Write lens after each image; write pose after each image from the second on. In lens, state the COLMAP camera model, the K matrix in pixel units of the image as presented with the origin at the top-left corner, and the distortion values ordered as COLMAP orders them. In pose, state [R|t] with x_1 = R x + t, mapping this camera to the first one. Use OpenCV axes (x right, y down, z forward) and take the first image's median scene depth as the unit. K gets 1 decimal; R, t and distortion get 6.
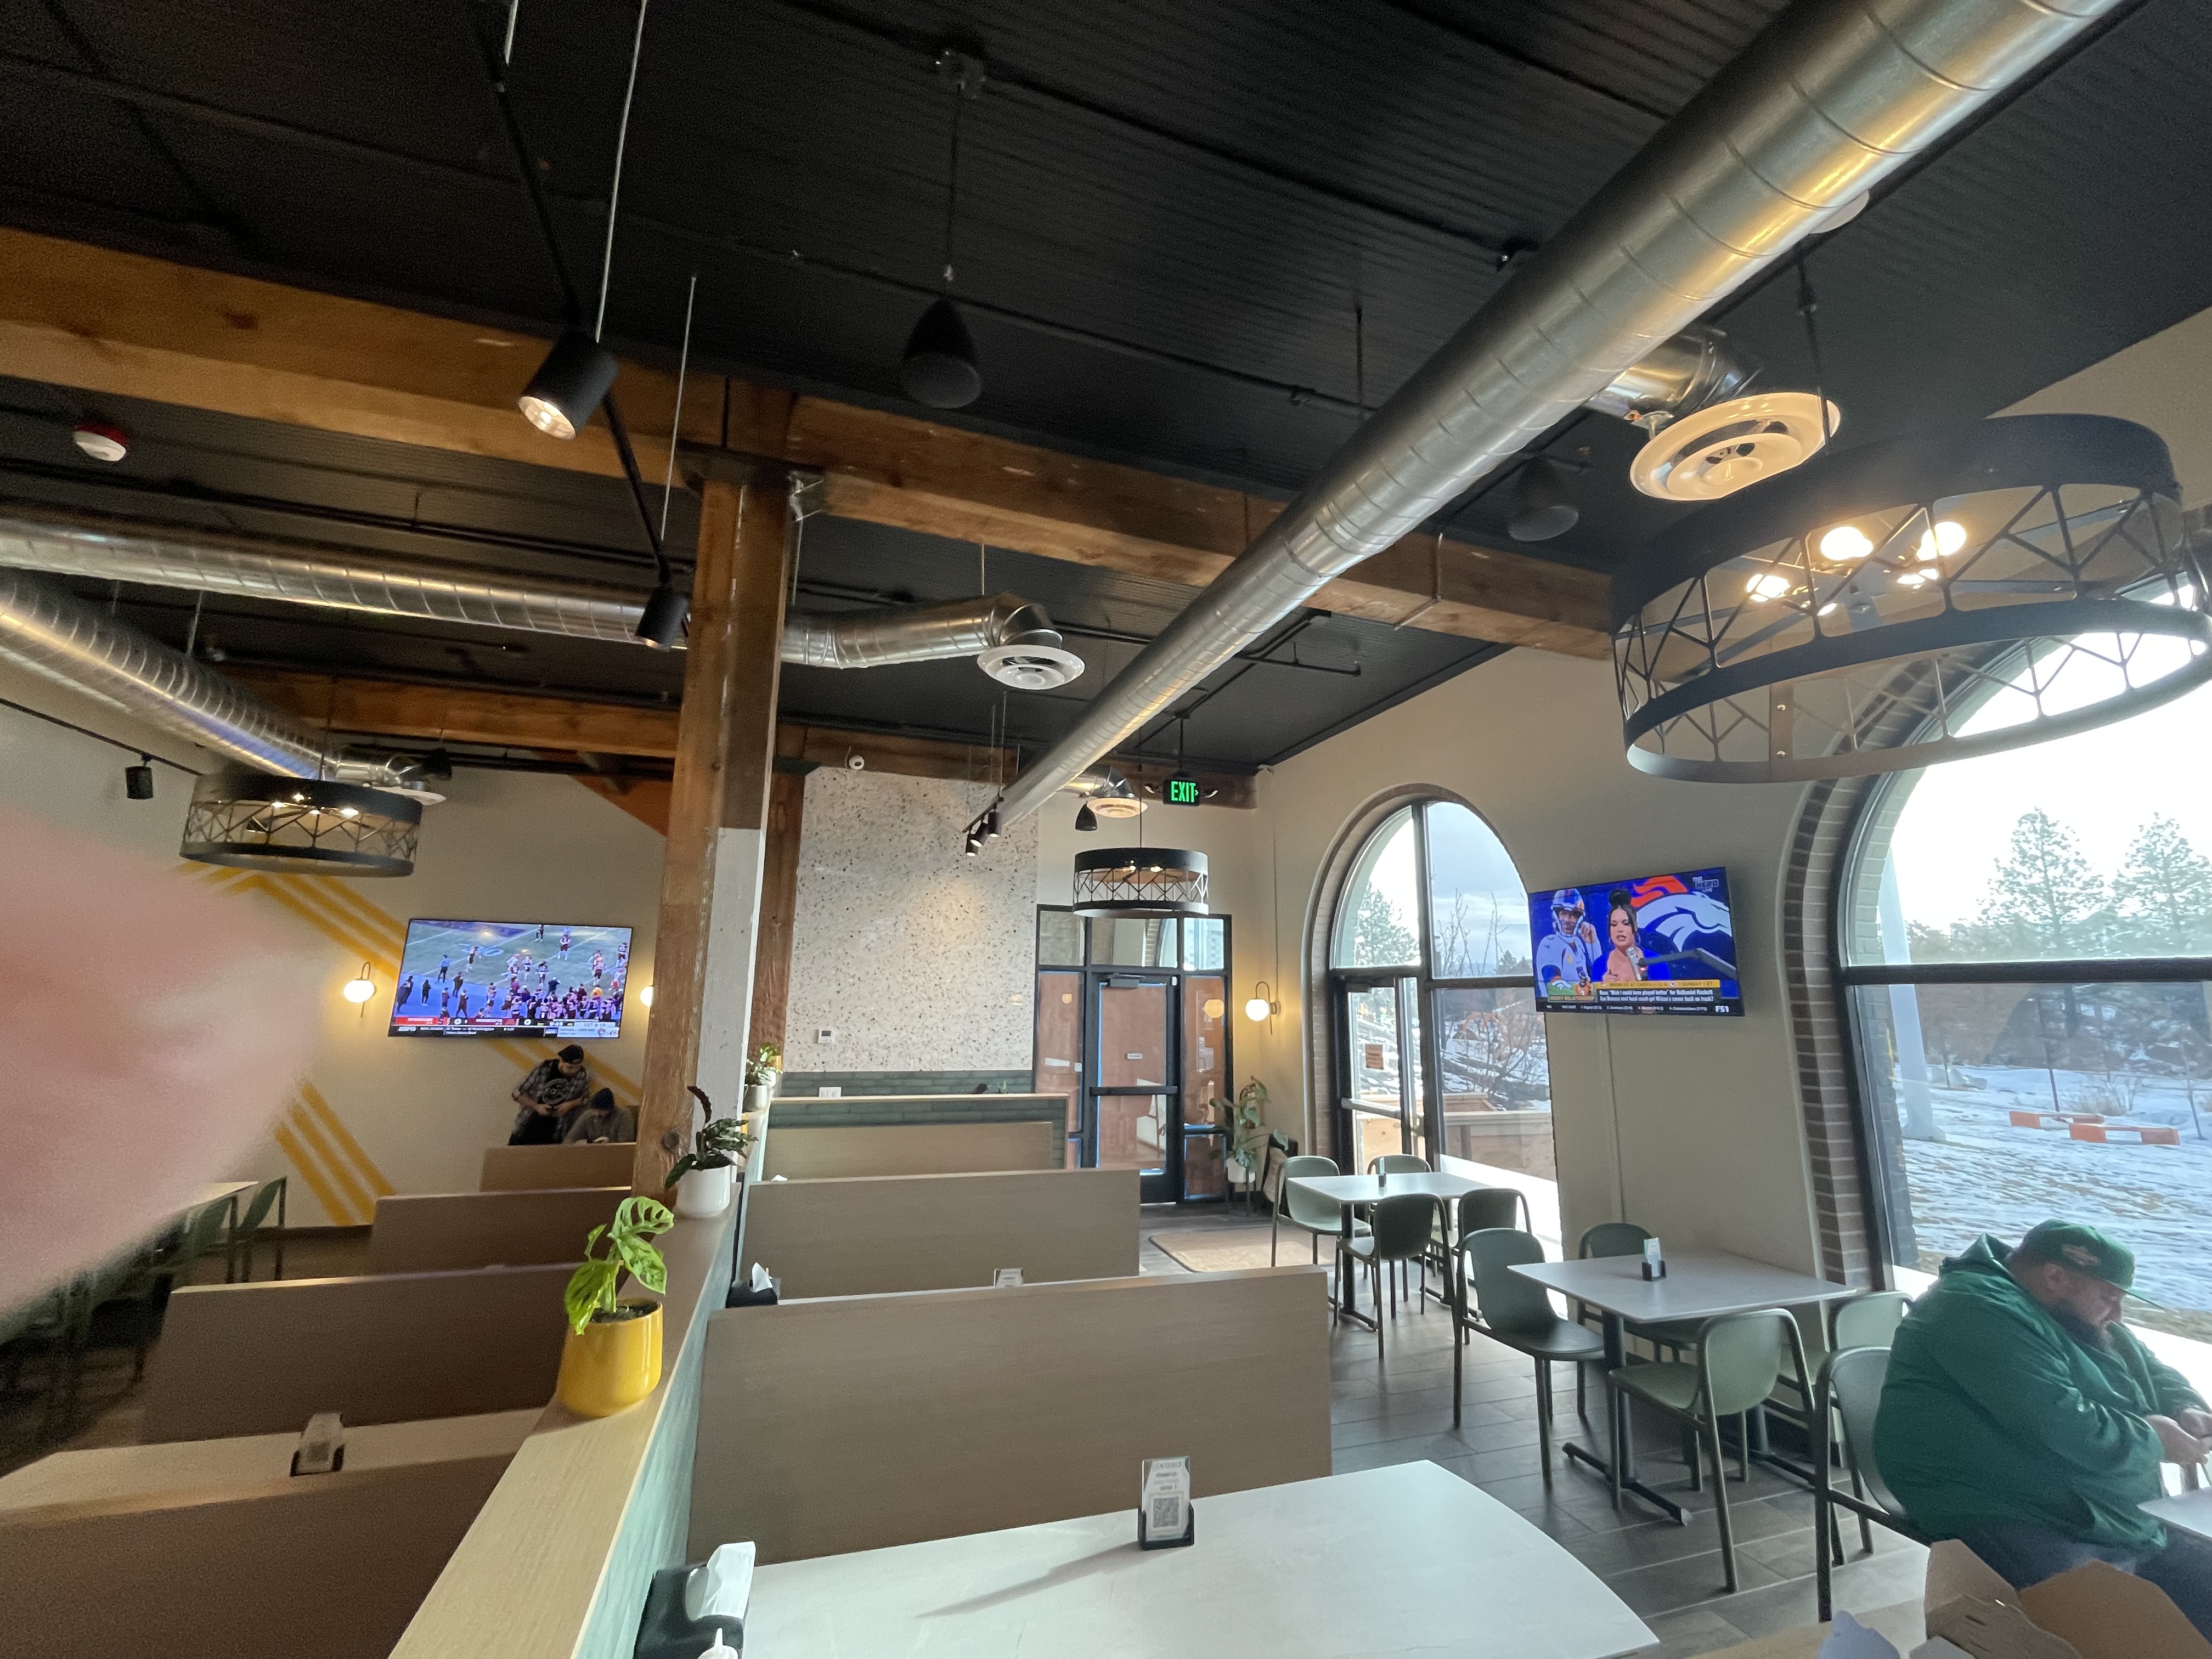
lens RADIAL K [[897.0, 0, 1100.5], [0, 897.0, 831.0], [0, 0, 1]] dist [-0.000863, -0.000445]
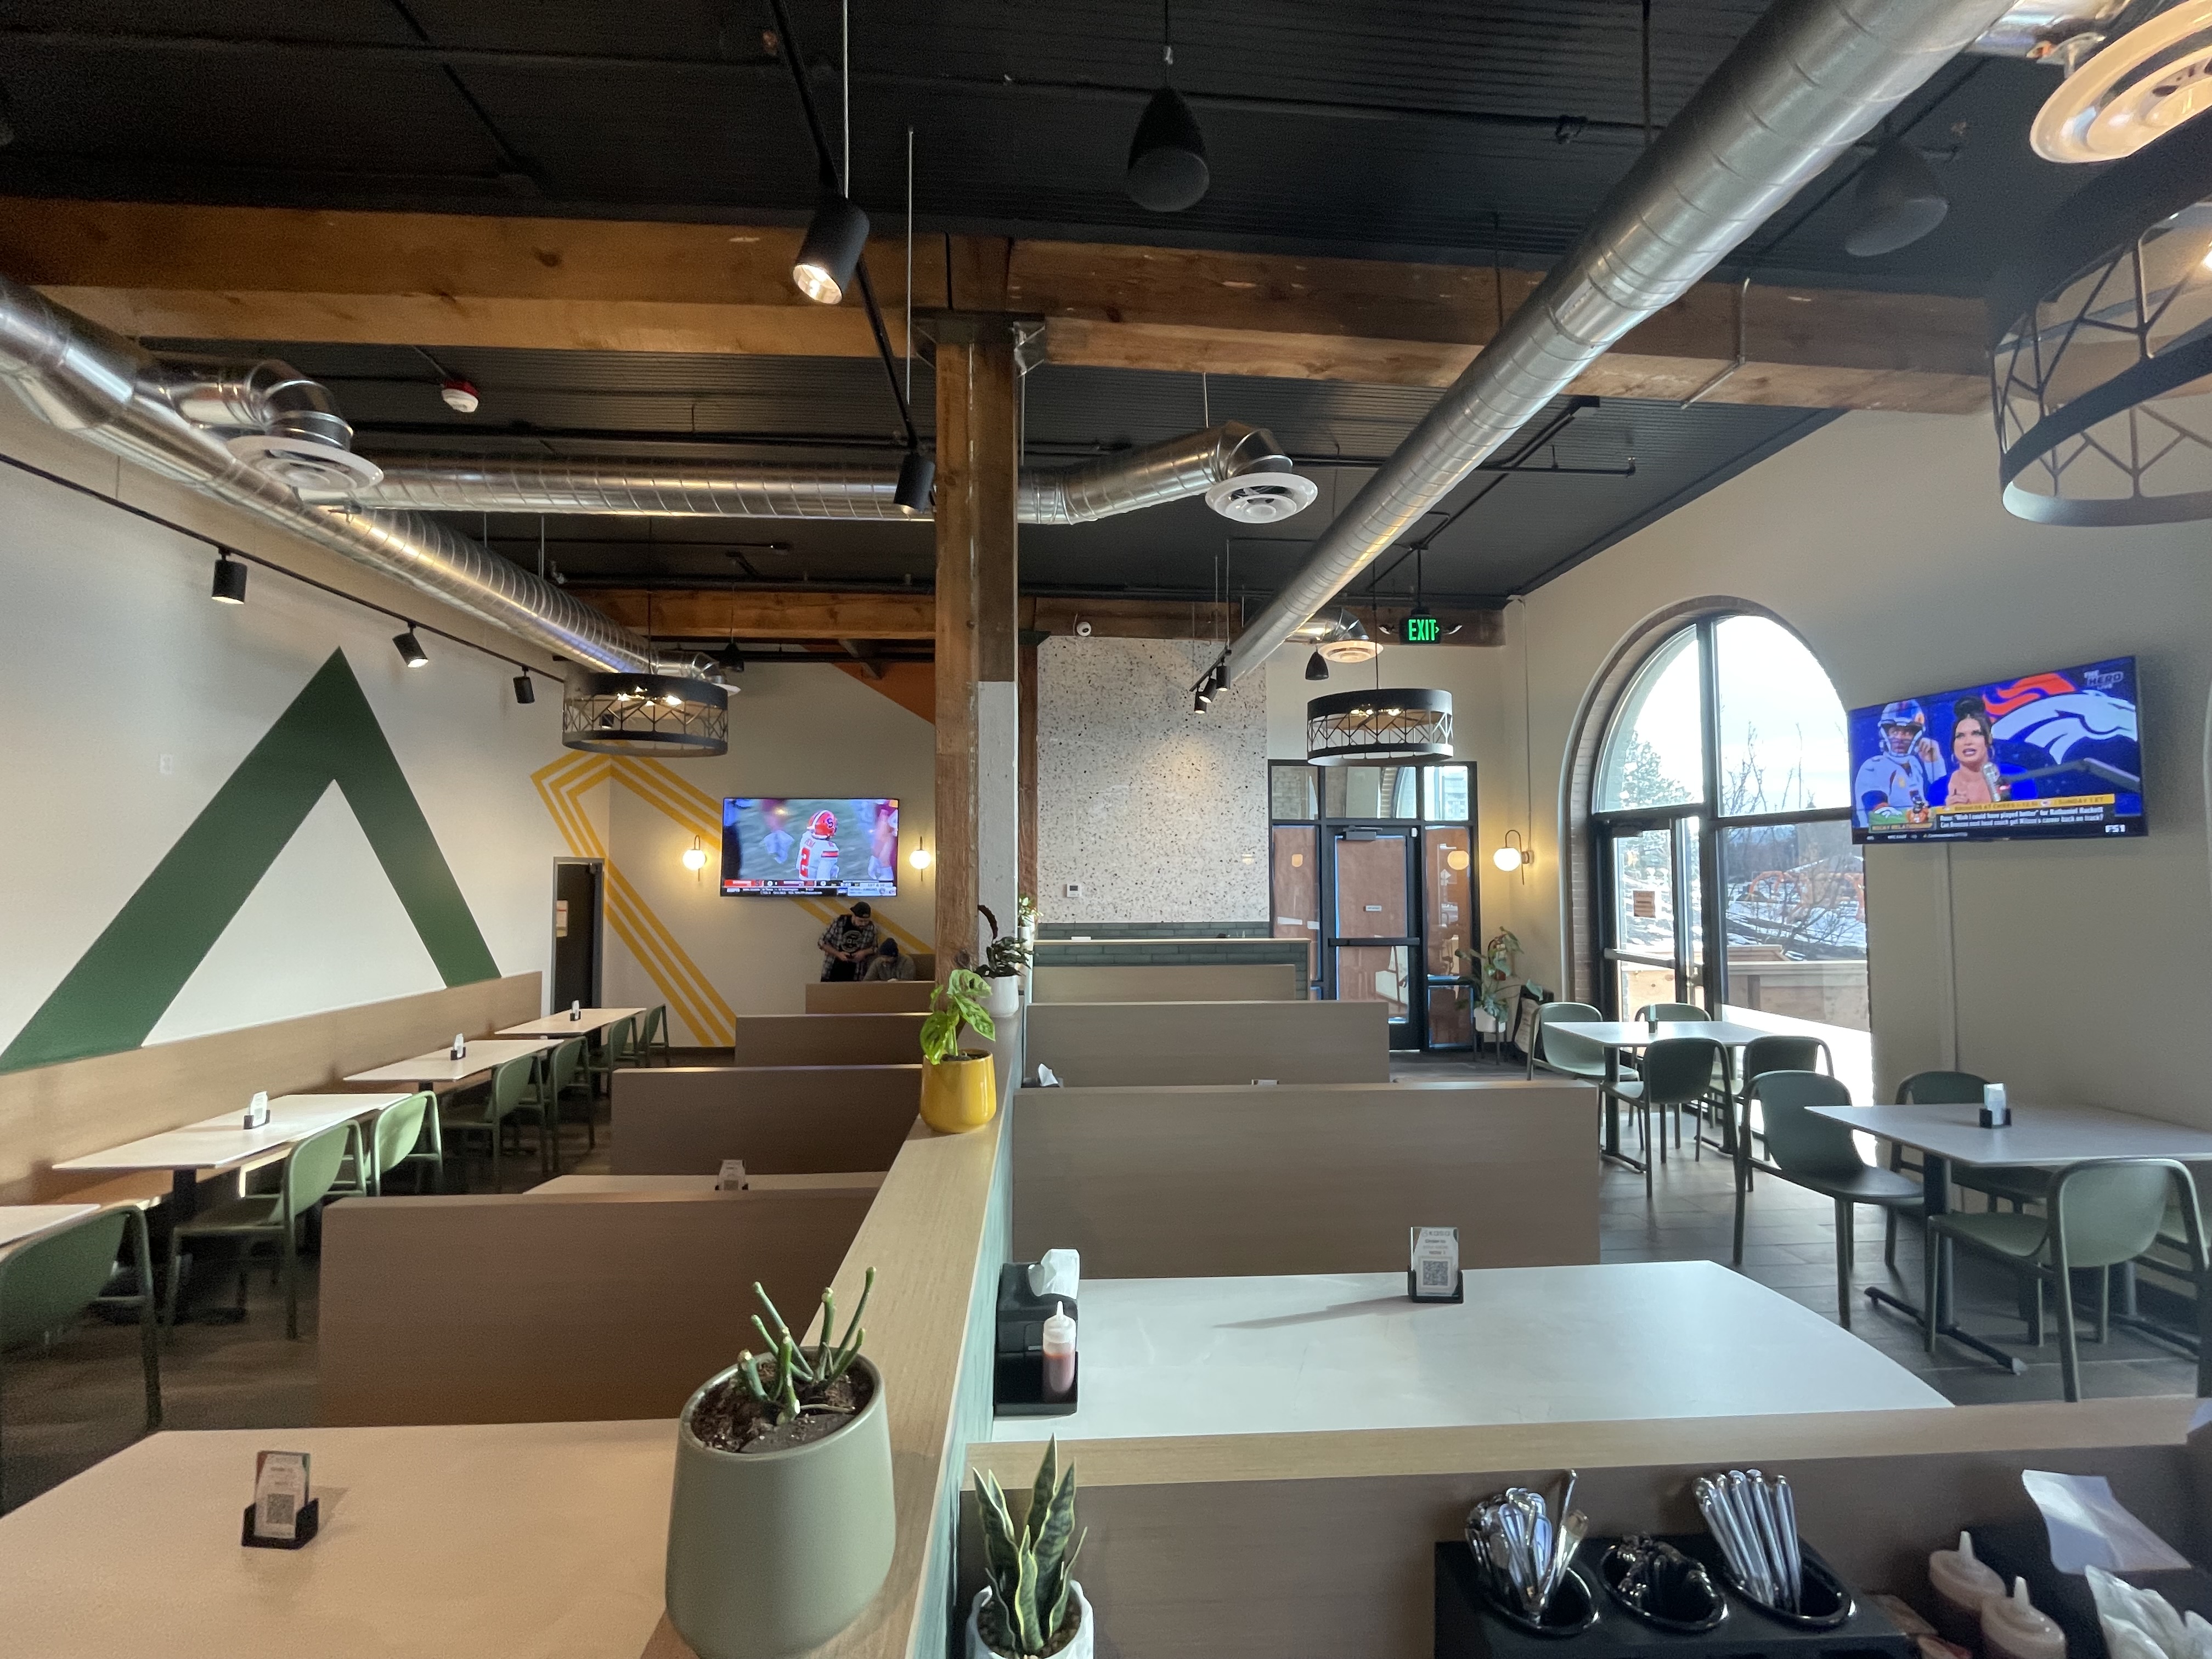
lens RADIAL K [[897.0, 0, 1102.3], [0, 897.0, 830.7], [0, 0, 1]] dist [-0.000863, -0.000445]
pose [[0.969193, -0.029696, -0.244505, -0.014379], [0.064184, 0.988857, 0.134320, 0.026336], [0.237792, -0.145875, 0.960300, -0.021231]]
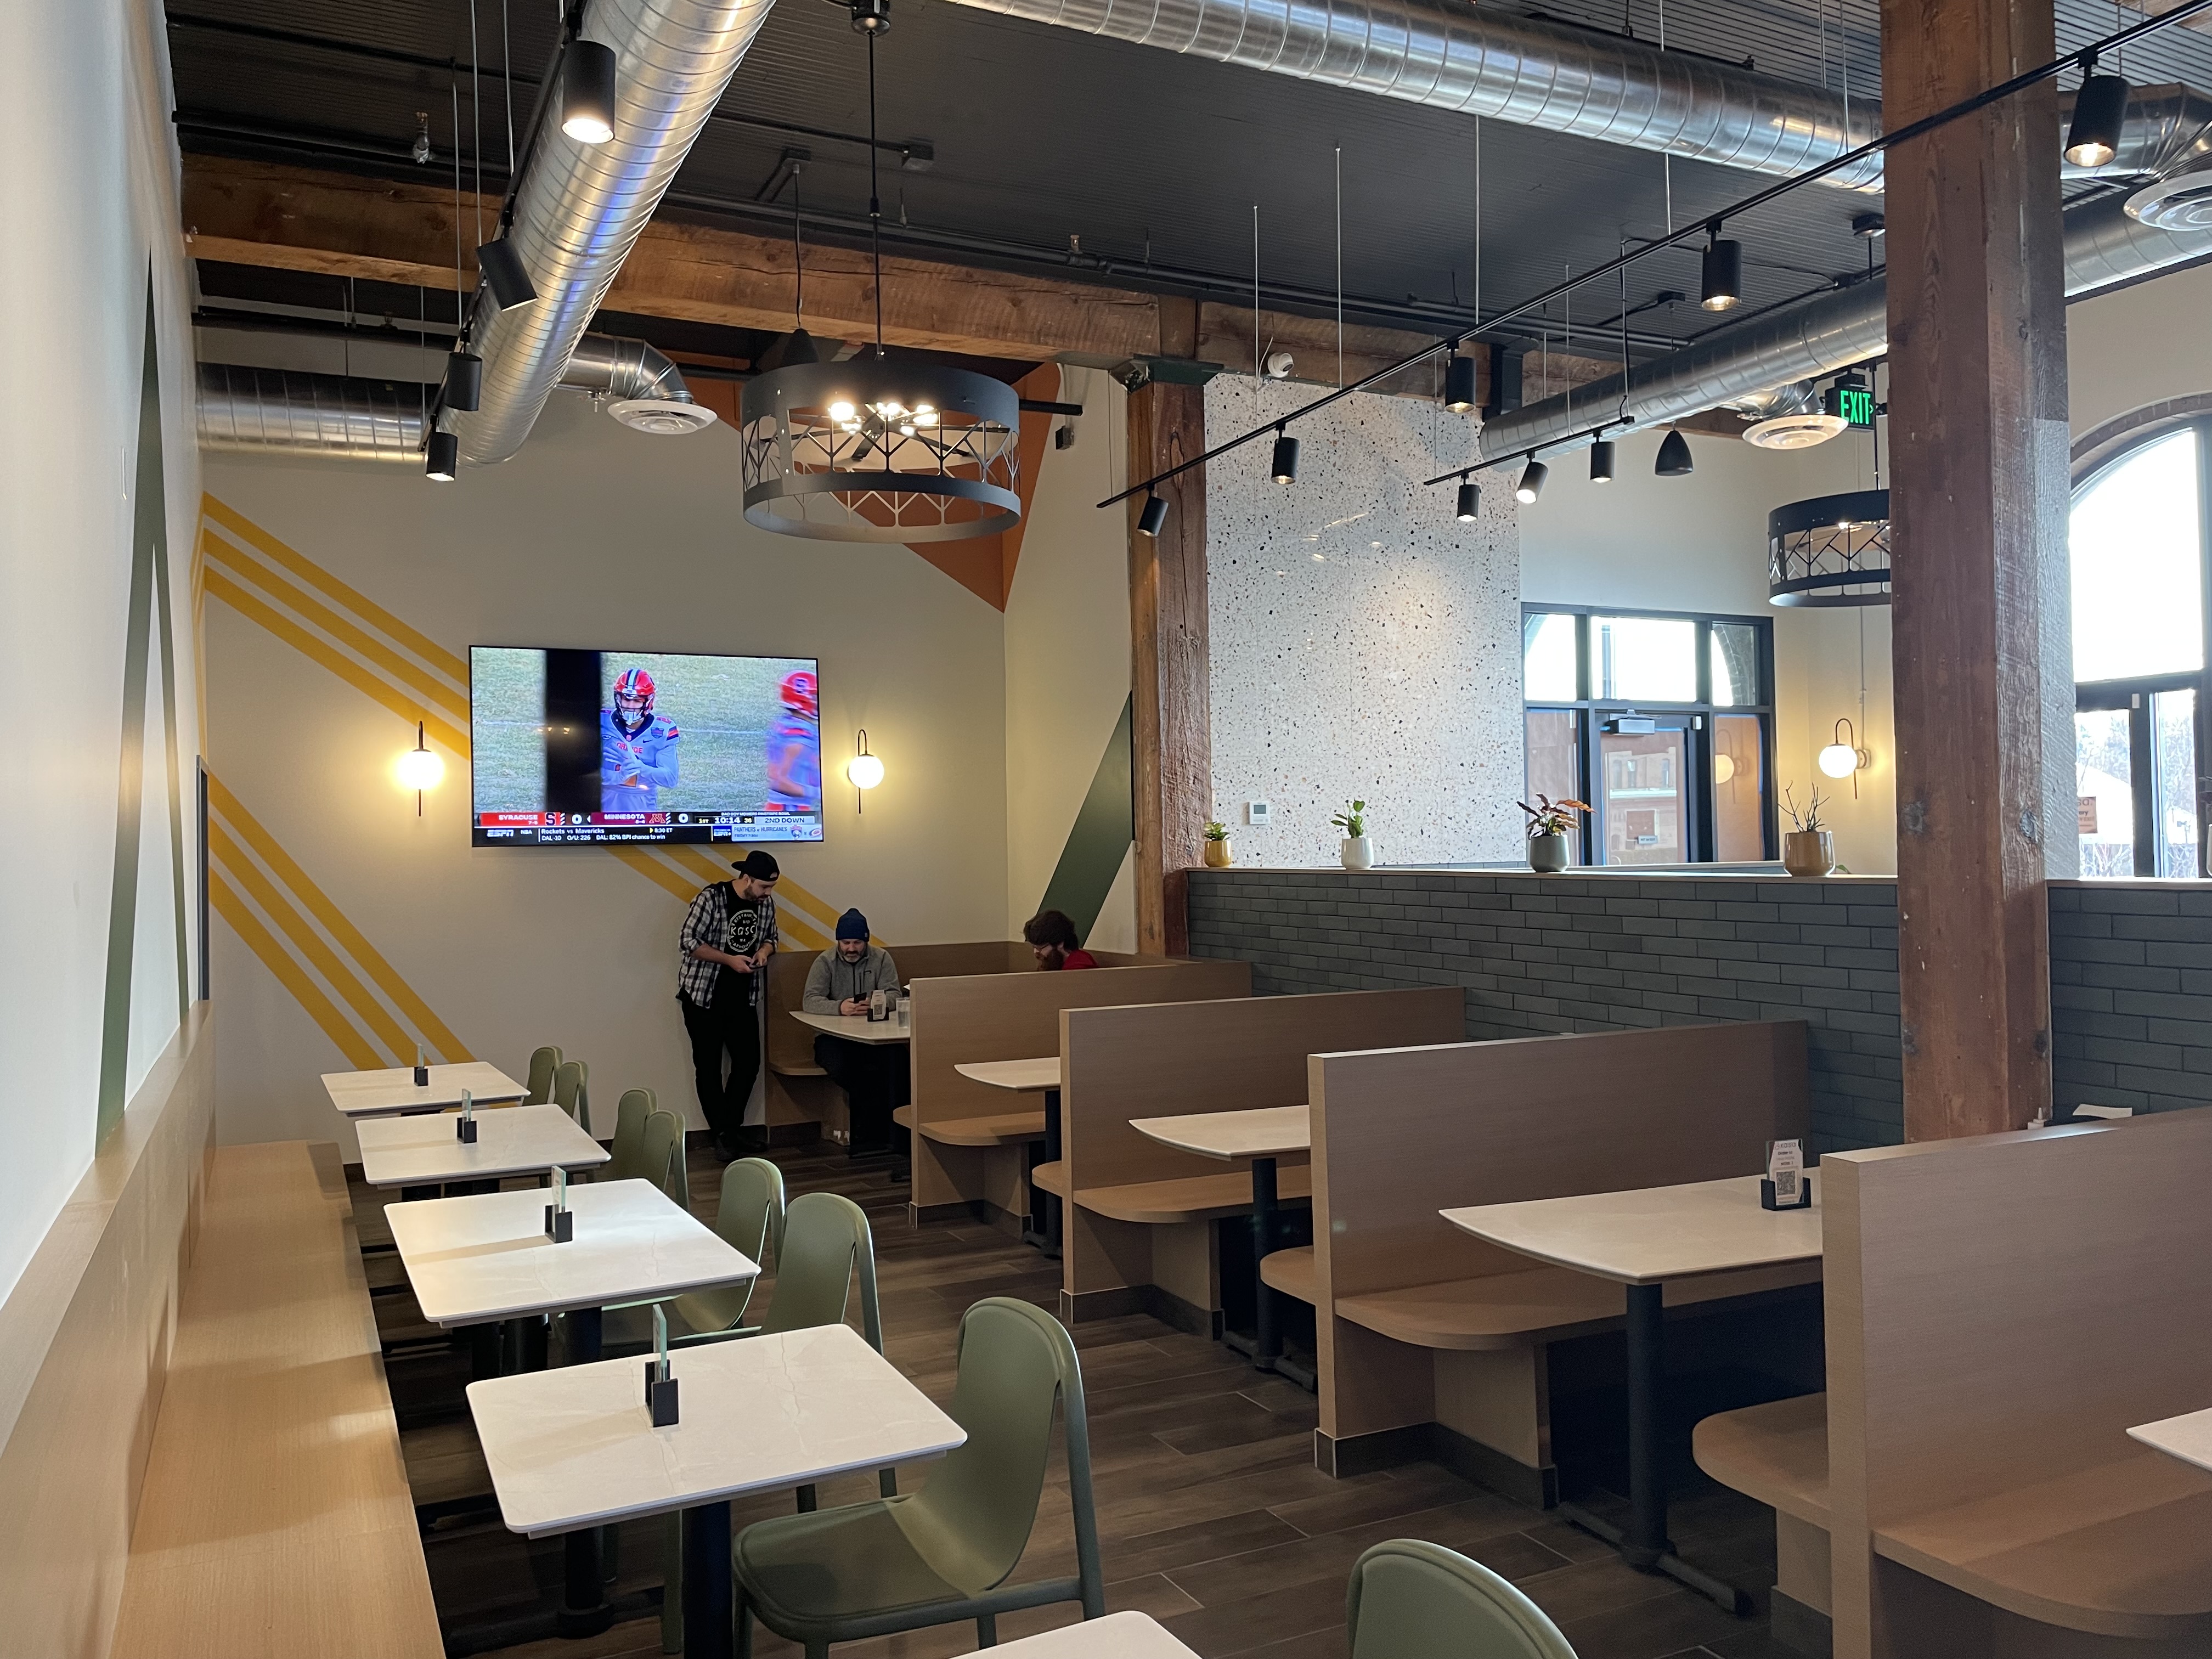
lens RADIAL K [[1664.3, 0, 1104.4], [0, 1664.3, 822.4], [0, 0, 1]] dist [0.060903, 0.001708]
pose [[0.990654, -0.034134, 0.132056, -0.944148], [0.010594, 0.984511, 0.175003, 0.047107], [-0.135984, -0.171968, 0.975672, -0.217490]]
